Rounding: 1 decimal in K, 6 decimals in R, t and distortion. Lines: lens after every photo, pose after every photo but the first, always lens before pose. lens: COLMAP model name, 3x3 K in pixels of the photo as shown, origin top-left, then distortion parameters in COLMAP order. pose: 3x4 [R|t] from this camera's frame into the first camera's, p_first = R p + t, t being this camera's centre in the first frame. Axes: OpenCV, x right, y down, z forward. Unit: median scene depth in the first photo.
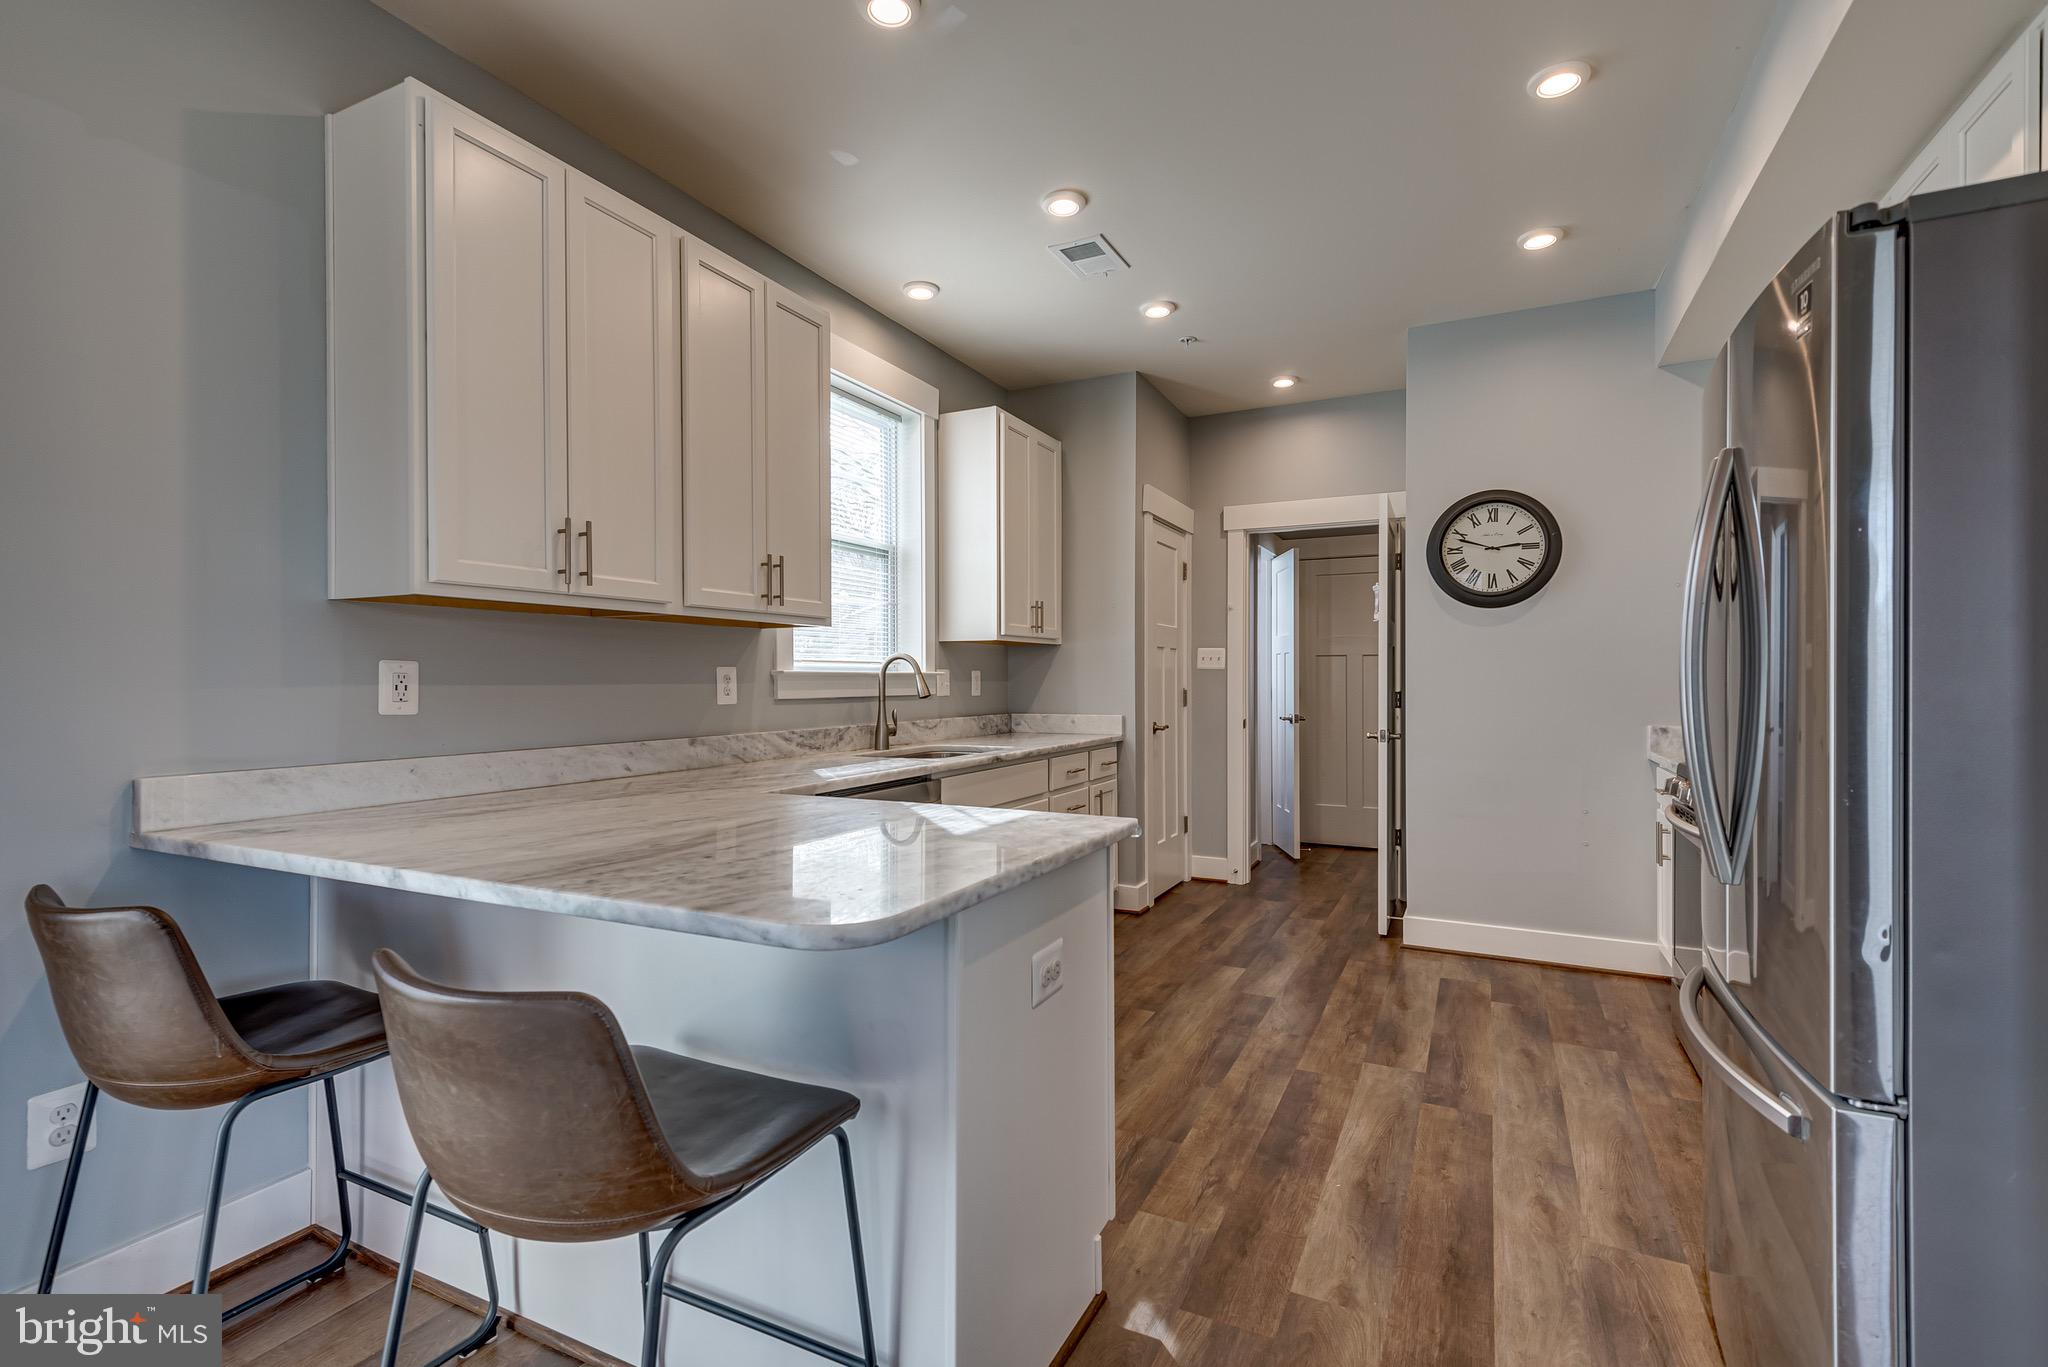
lens RADIAL K [[886.2, 0, 991.0], [0, 886.2, 672.6], [0, 0, 1]] dist [0.040144, -0.016201]
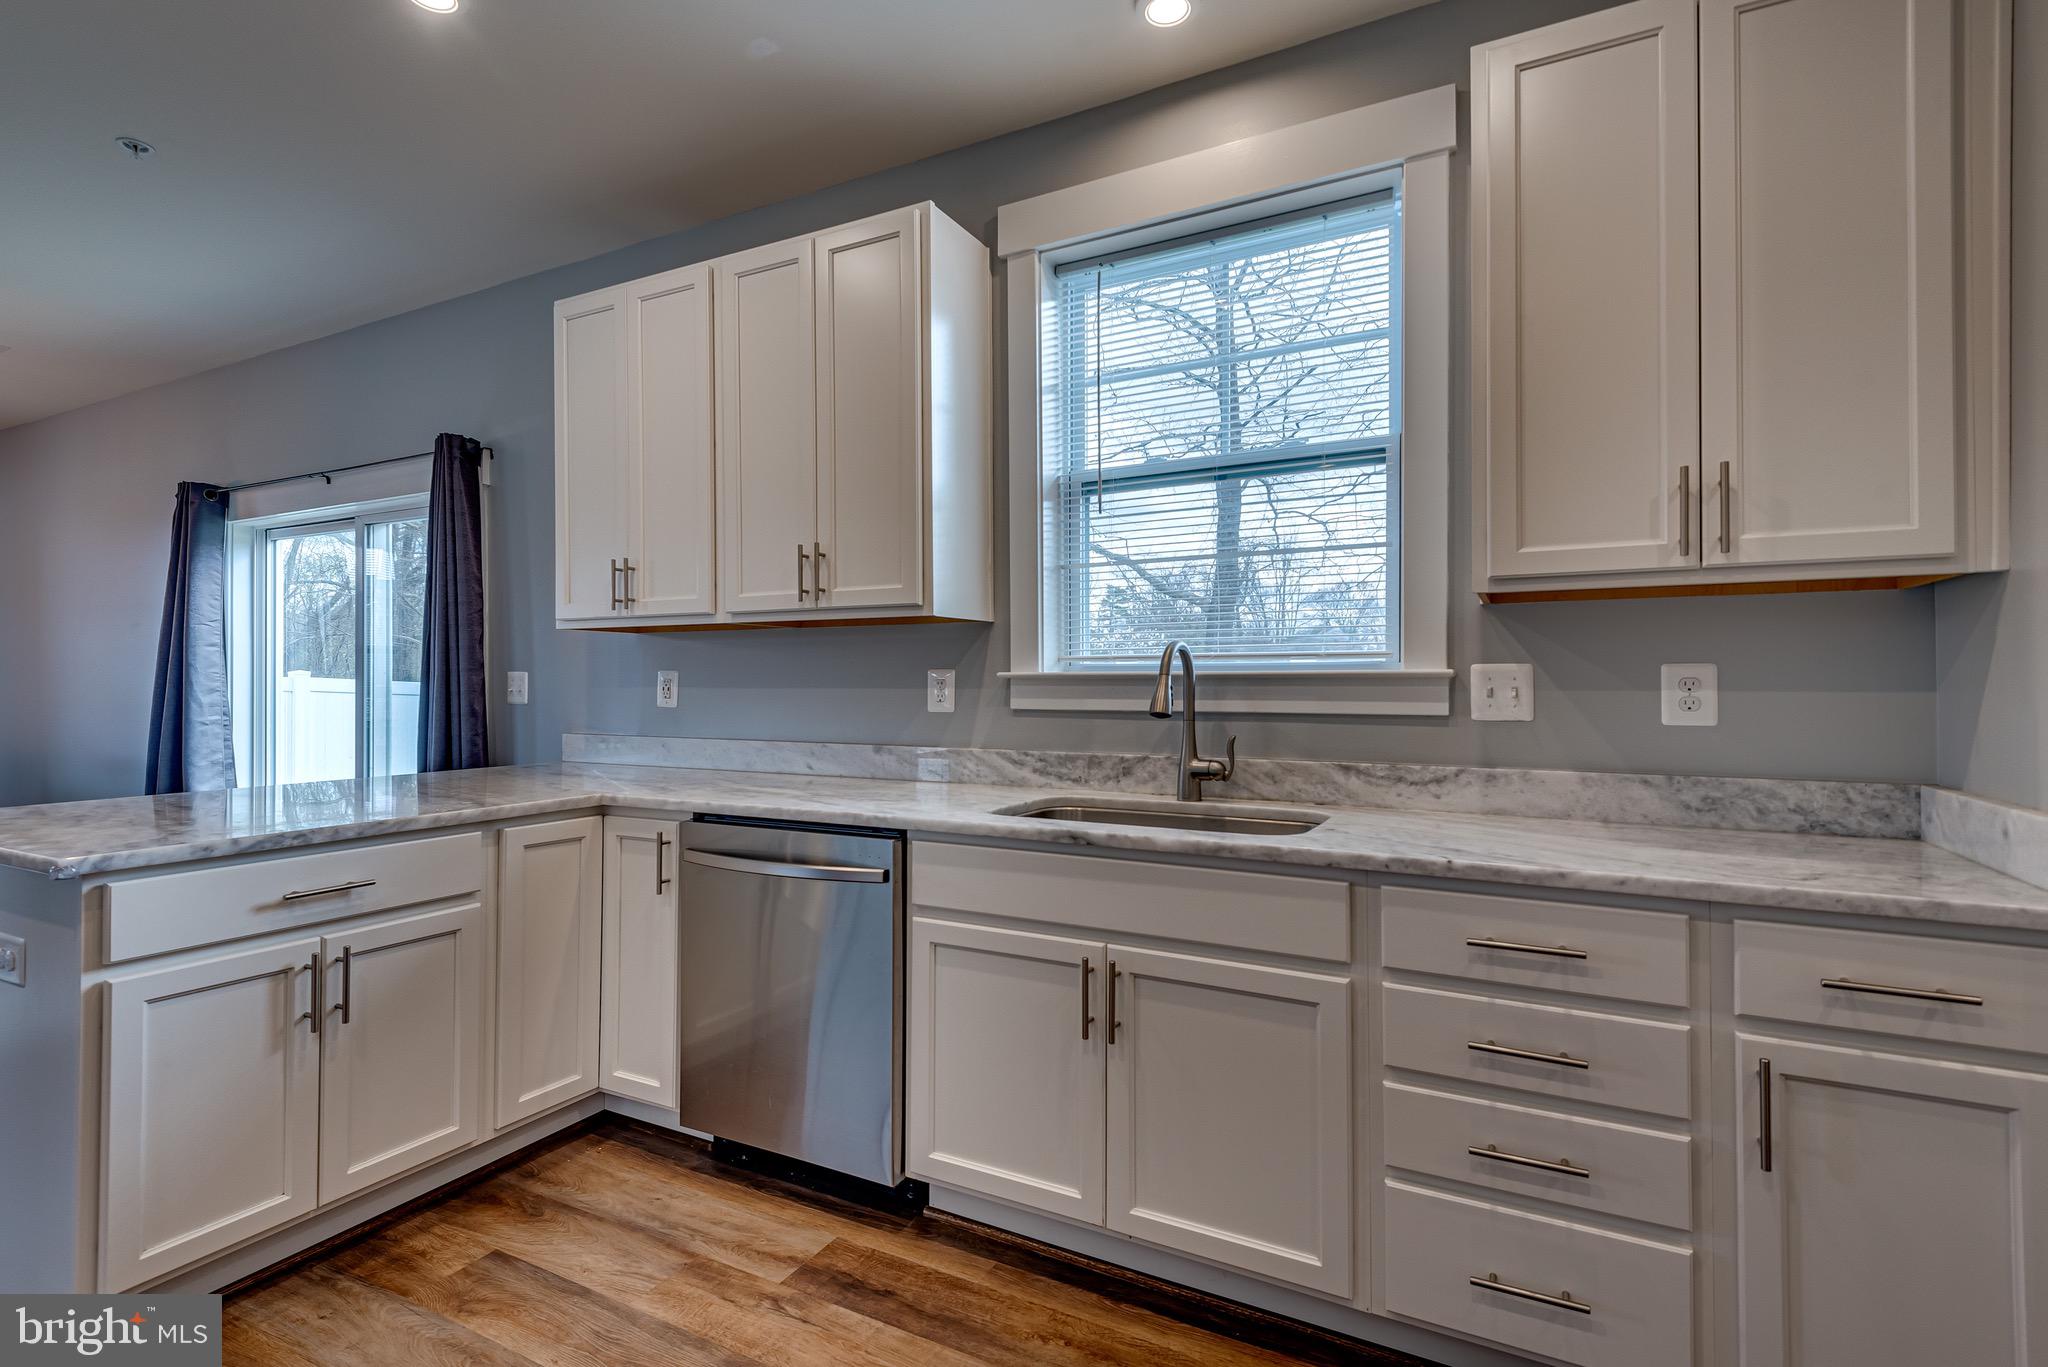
lens RADIAL K [[886.2, 0, 991.0], [0, 886.2, 672.6], [0, 0, 1]] dist [0.040144, -0.016201]
pose [[0.049104, -0.009213, -0.998751, 0.410253], [0.007064, 0.999936, -0.008877, 0.003418], [0.998769, -0.006619, 0.049166, 0.718756]]
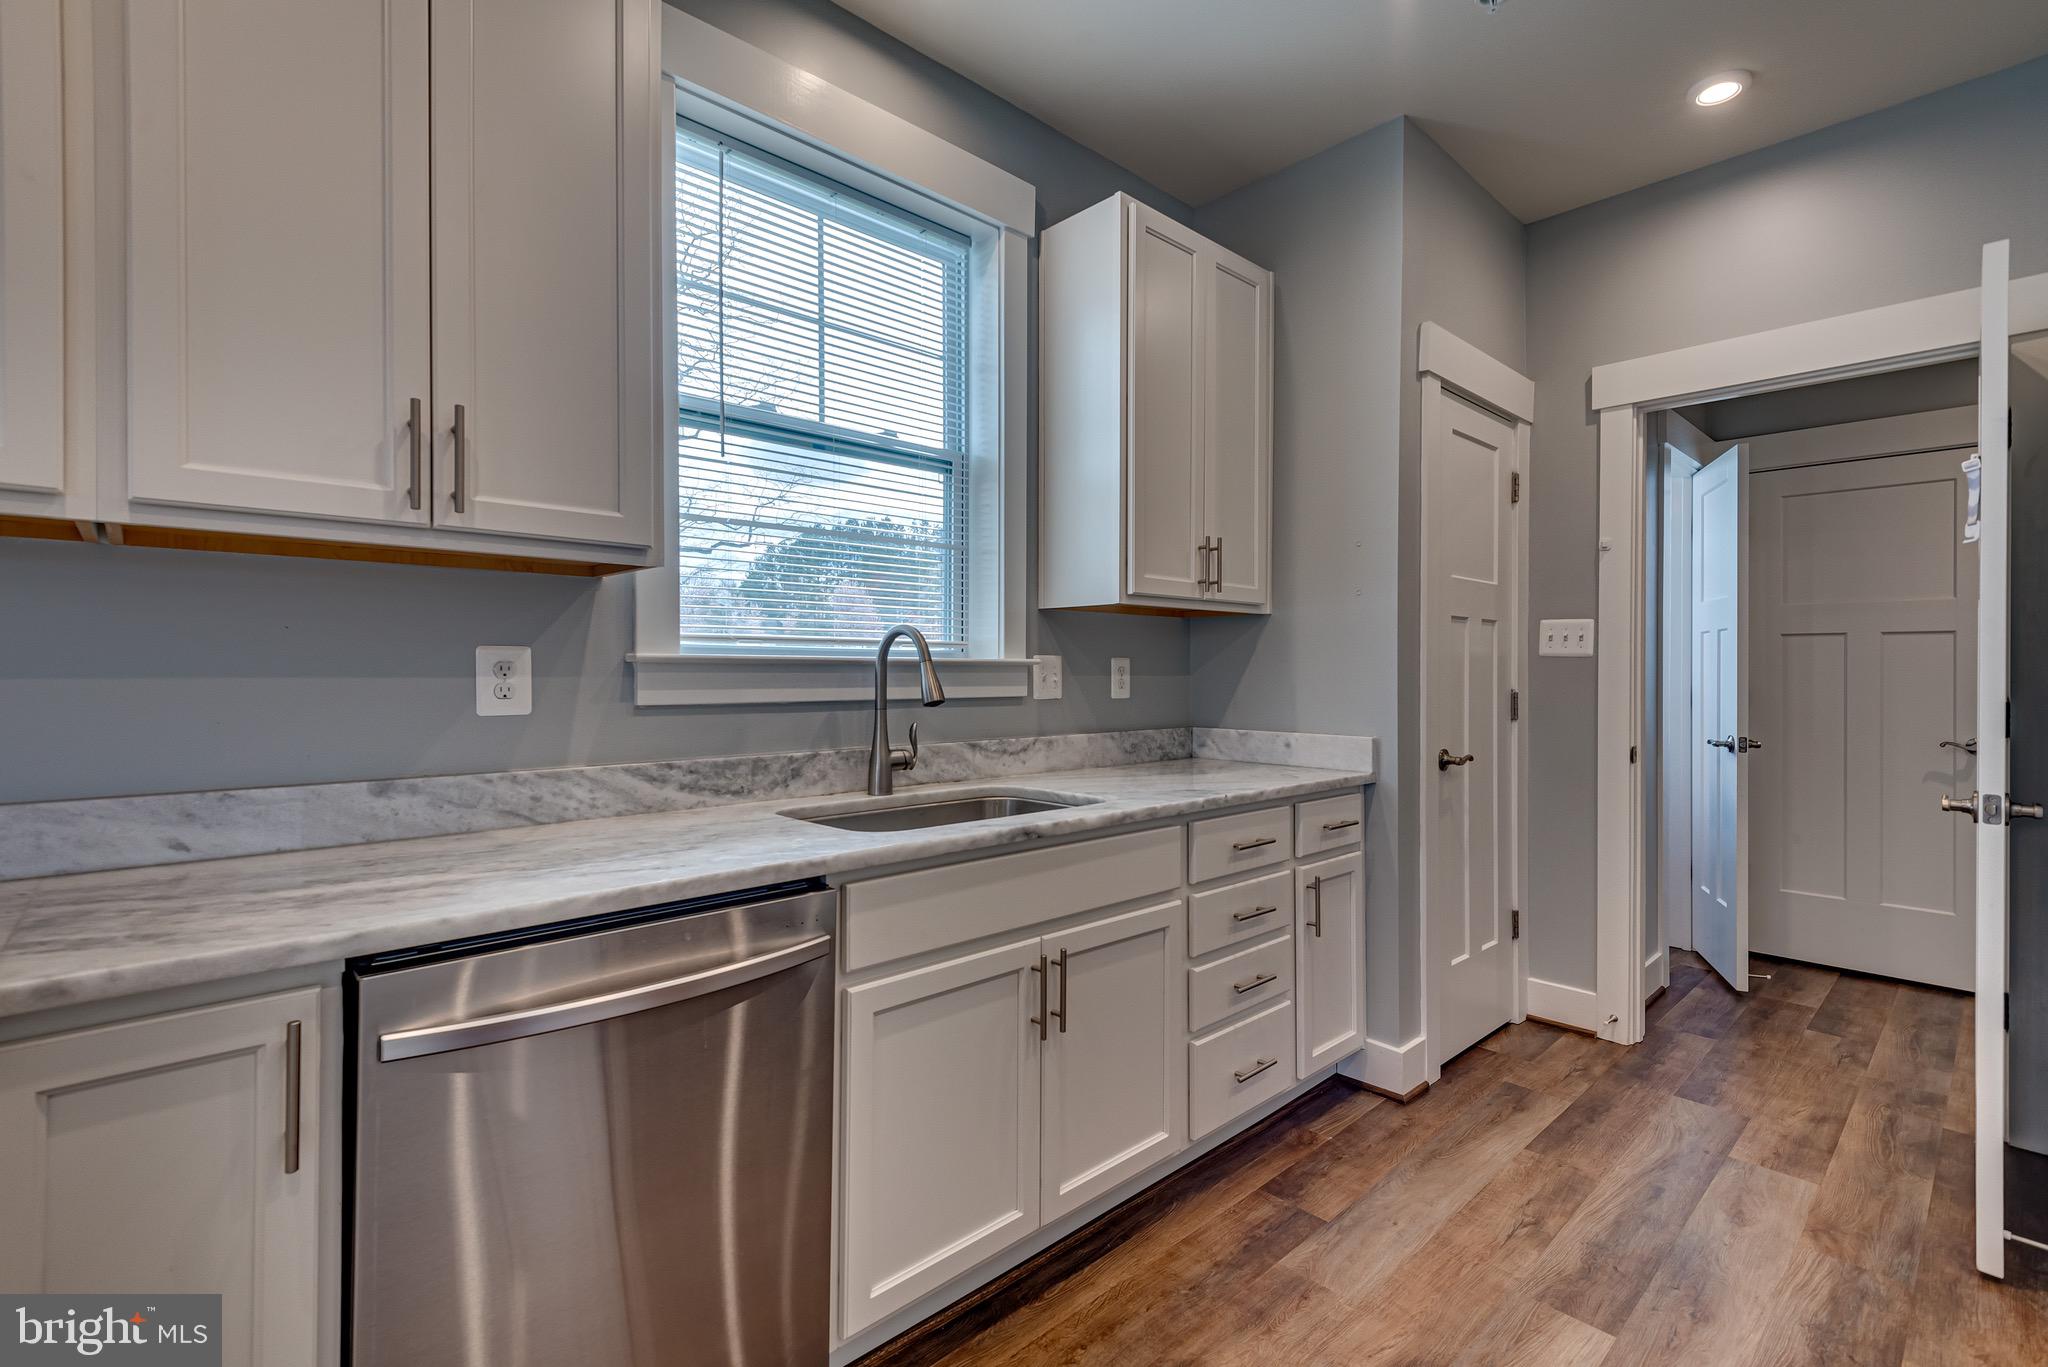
lens RADIAL K [[934.7, 0, 1024.4], [0, 934.7, 666.2], [0, 0, 1]] dist [0.037058, -0.013632]
pose [[0.952118, 0.003175, -0.305715, 0.127905], [-0.002766, 0.999995, 0.001771, 0.002784], [0.305719, -0.000840, 0.952122, 0.393033]]
